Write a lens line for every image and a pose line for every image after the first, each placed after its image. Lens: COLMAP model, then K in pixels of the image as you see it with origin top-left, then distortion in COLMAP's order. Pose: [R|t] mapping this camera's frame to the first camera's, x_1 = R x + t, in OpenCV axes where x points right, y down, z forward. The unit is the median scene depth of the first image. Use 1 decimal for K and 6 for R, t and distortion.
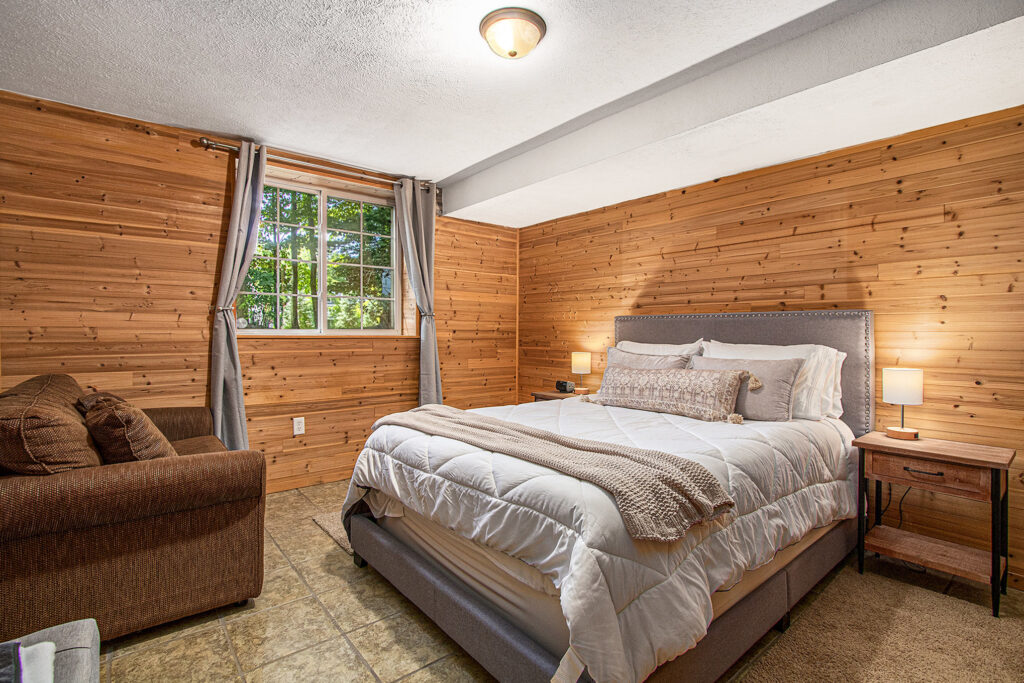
lens RADIAL K [[483.4, 0, 512.0], [0, 483.4, 341.5], [0, 0, 1]] dist [-0.019429, 0.001785]
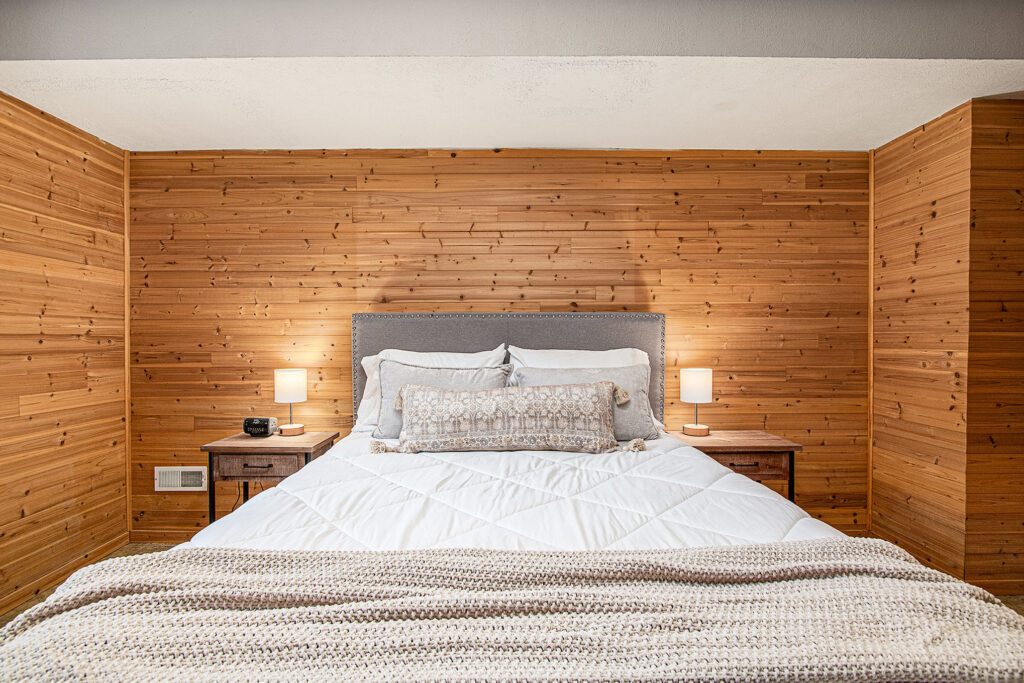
lens RADIAL K [[483.4, 0, 512.0], [0, 483.4, 341.5], [0, 0, 1]] dist [-0.019429, 0.001785]
pose [[0.635011, -0.012060, 0.772409, -0.180357], [0.020357, 0.999792, -0.001126, -0.007888], [-0.772235, 0.016439, 0.635125, 0.427799]]
